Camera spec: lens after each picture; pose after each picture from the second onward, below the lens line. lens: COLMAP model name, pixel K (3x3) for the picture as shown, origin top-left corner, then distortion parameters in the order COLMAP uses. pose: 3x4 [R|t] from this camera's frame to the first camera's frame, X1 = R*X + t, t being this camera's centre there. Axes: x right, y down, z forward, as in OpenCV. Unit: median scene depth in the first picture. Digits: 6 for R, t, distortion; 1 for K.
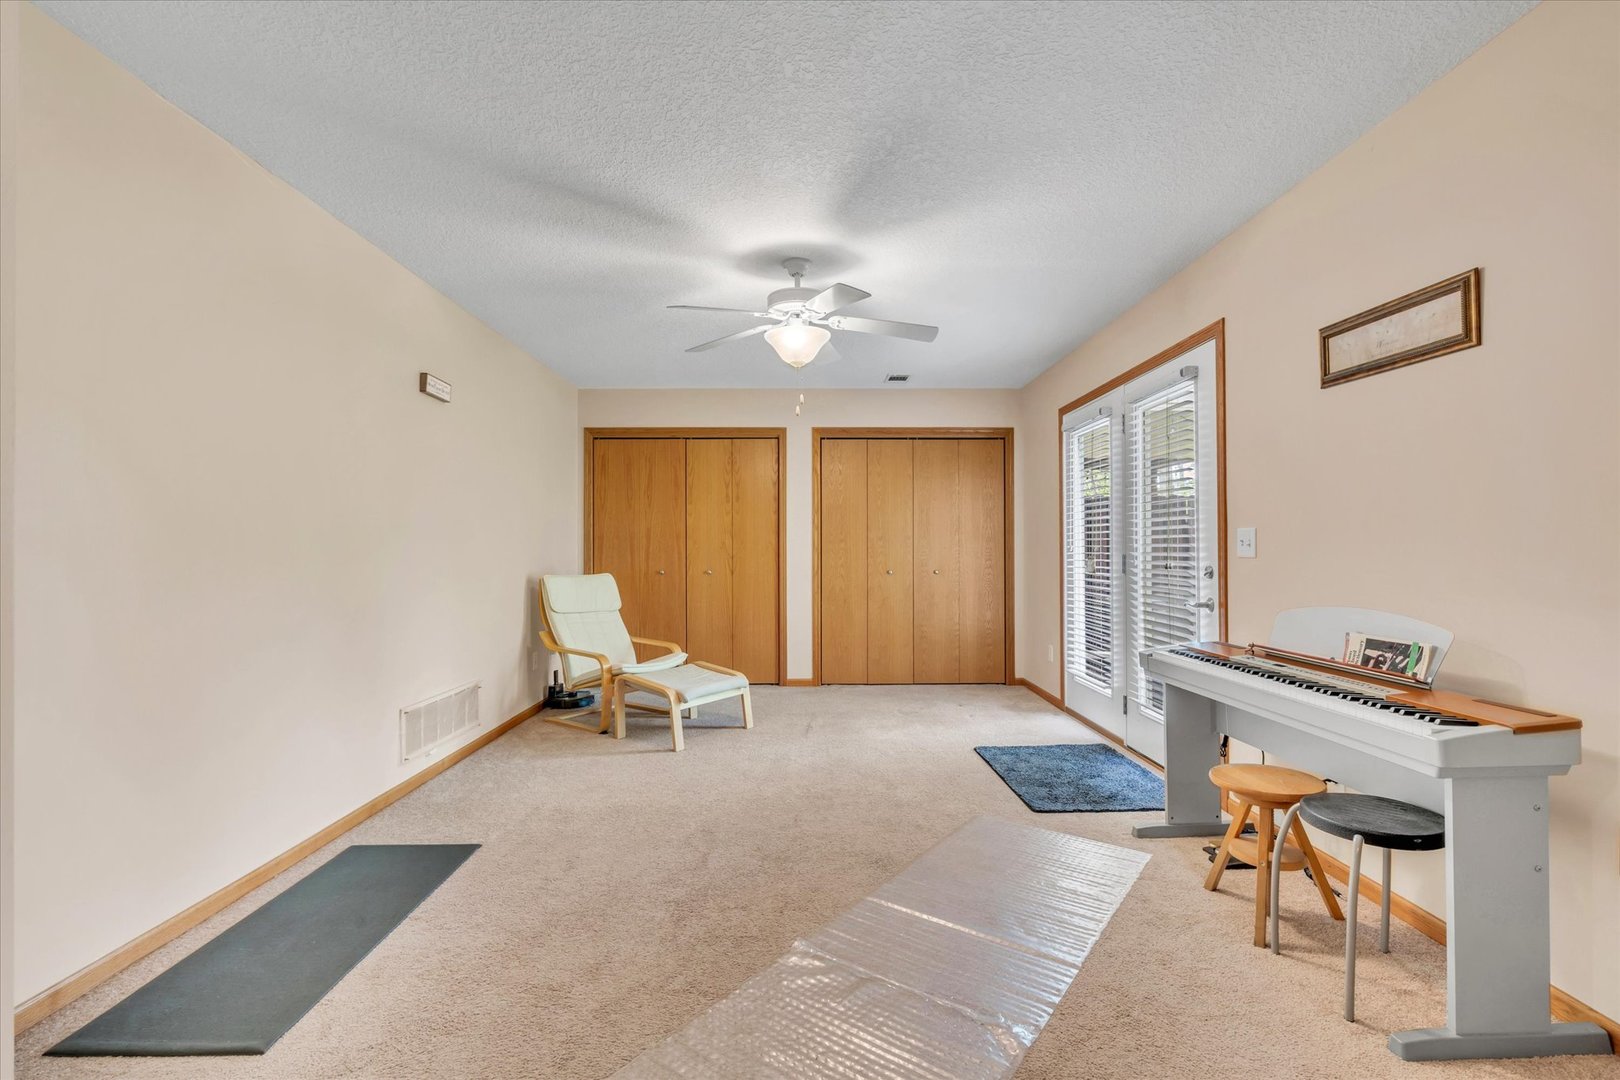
lens RADIAL K [[717.9, 0, 813.3], [0, 717.9, 543.1], [0, 0, 1]] dist [-0.006138, 0.000176]
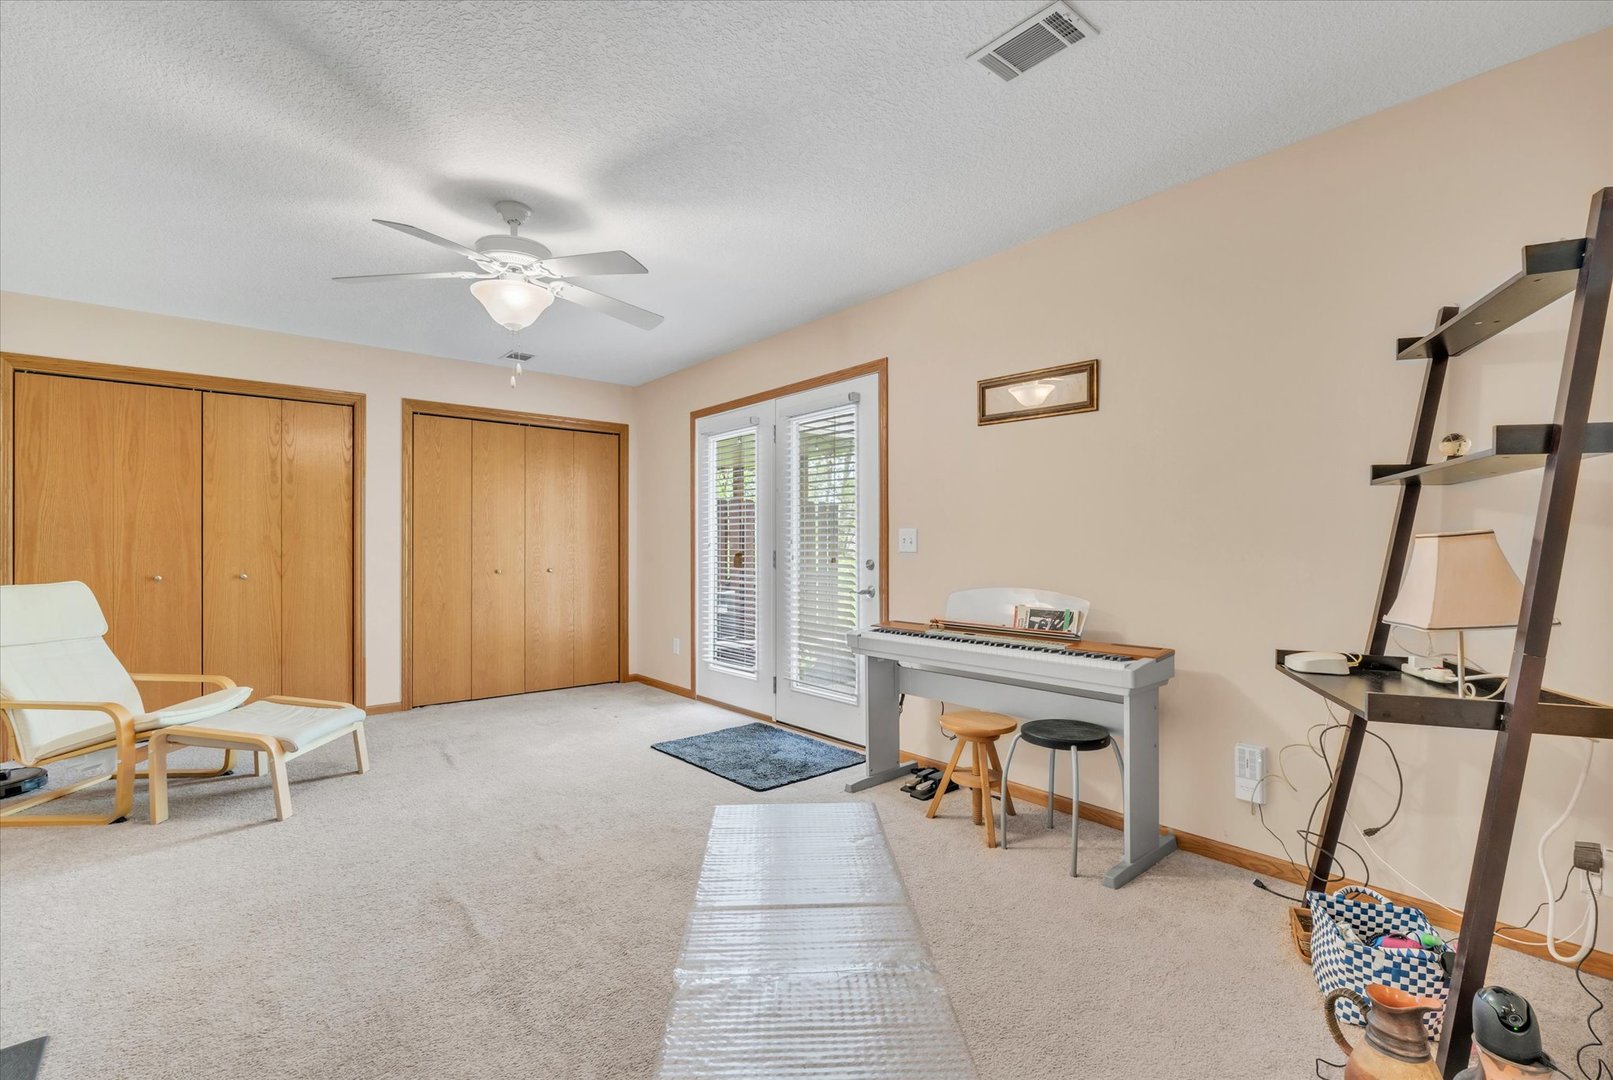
lens RADIAL K [[719.6, 0, 803.0], [0, 719.6, 545.3], [0, 0, 1]] dist [-0.008062, 0.000785]
pose [[0.777431, 0.003411, 0.628959, -0.268256], [-0.006929, 0.999971, 0.003141, 0.004122], [-0.628930, -0.006799, 0.777432, 0.110483]]
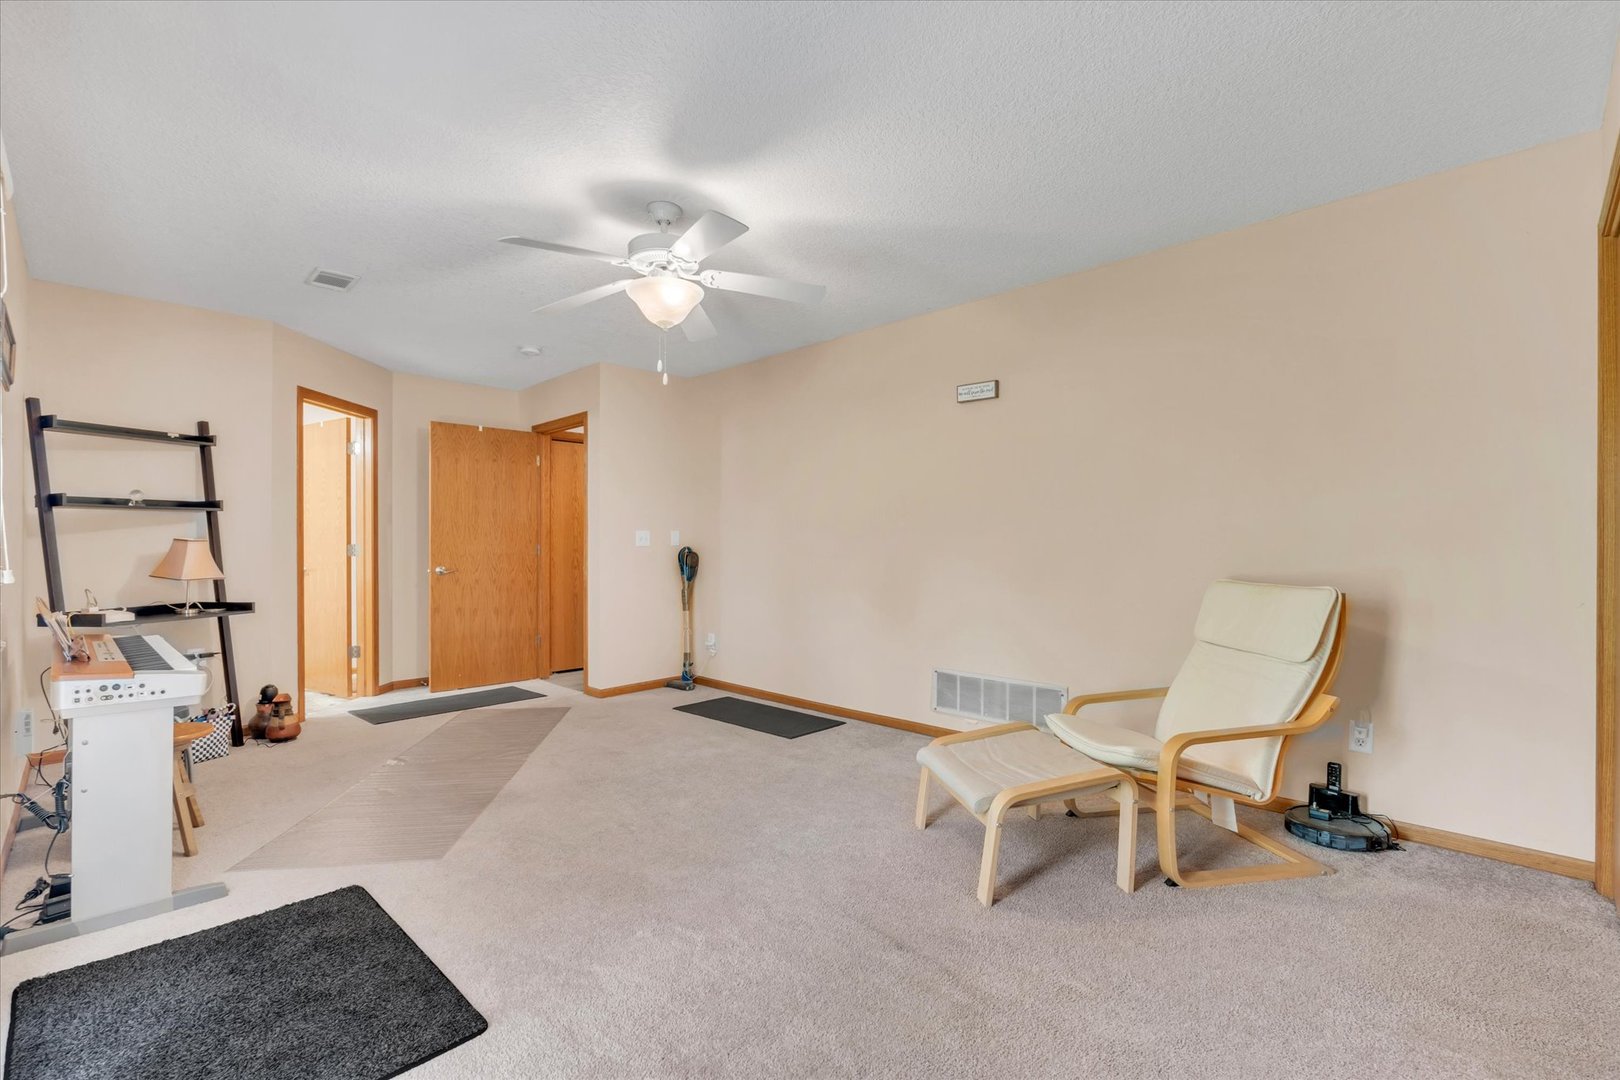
lens RADIAL K [[731.6, 0, 810.0], [0, 731.6, 540.0], [0, 0, 1]] dist [0.002104, 0.000286]
pose [[-0.698850, 0.000732, -0.715268, 0.450895], [0.012736, 0.999854, -0.011420, 0.021306], [0.715155, -0.017091, -0.698757, 1.606718]]
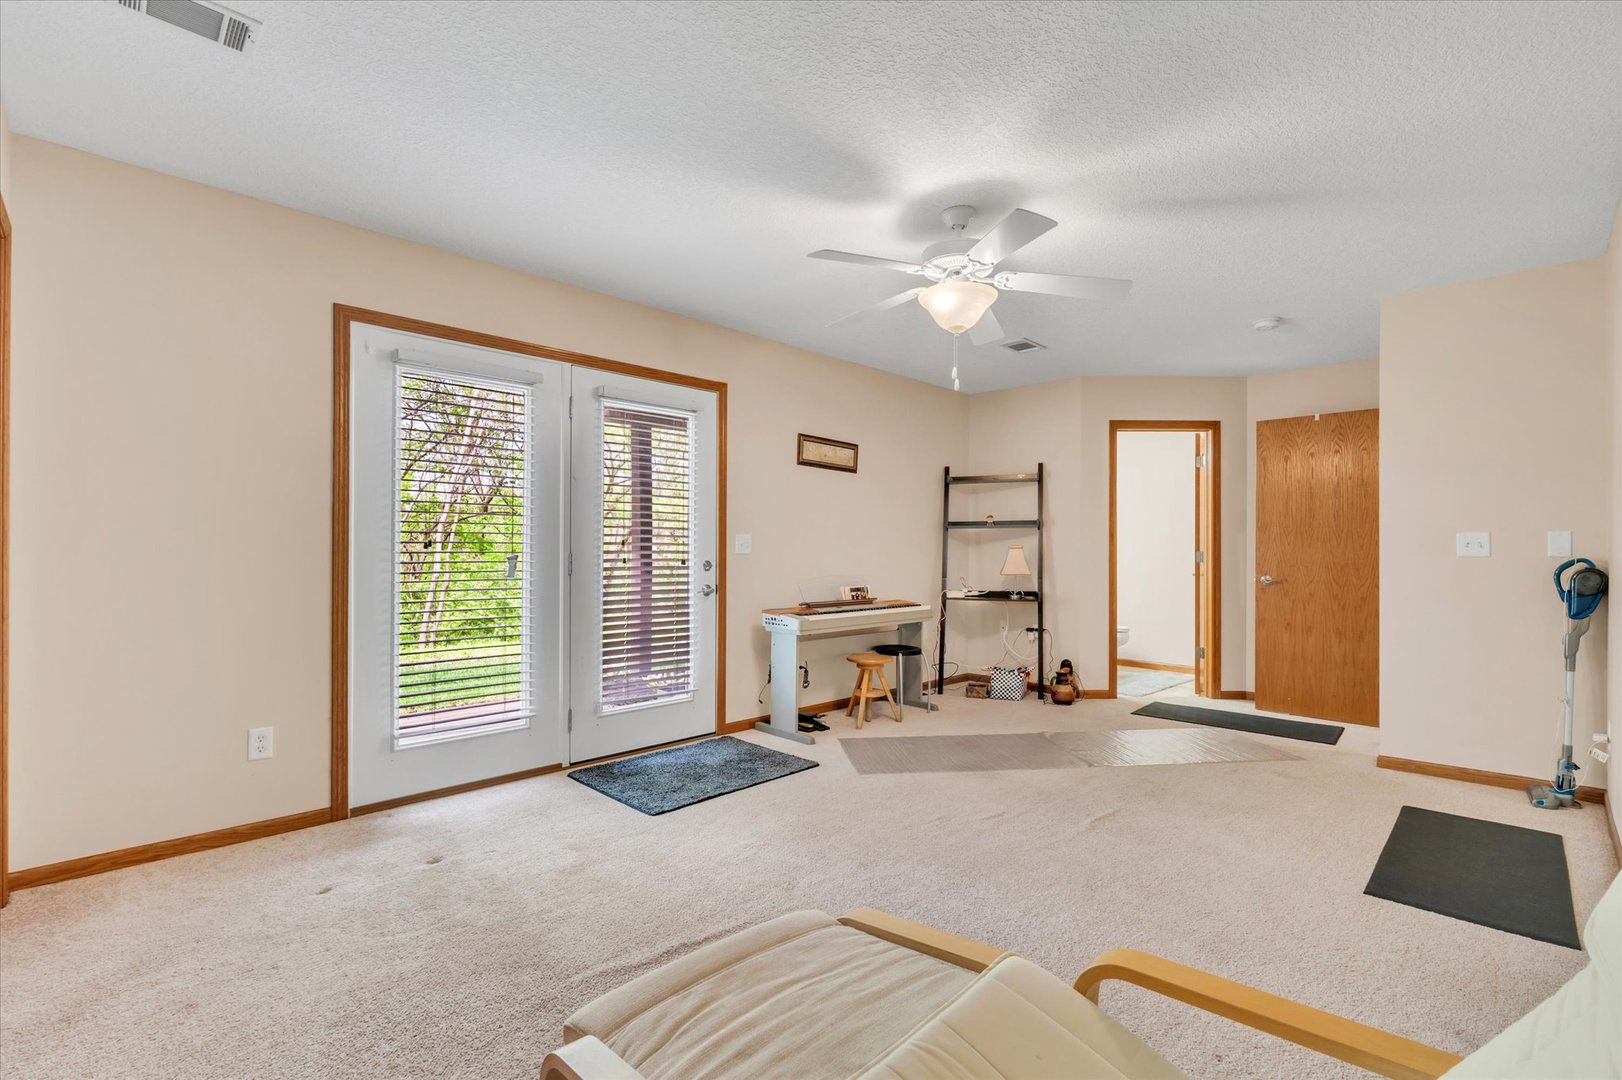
lens RADIAL K [[718.8, 0, 814.3], [0, 718.8, 543.1], [0, 0, 1]] dist [-0.006138, 0.000176]
pose [[-0.696696, 0.008543, 0.717316, -0.475009], [-0.009077, 0.999744, -0.020722, 0.022670], [-0.717310, -0.020948, -0.696440, 1.582416]]
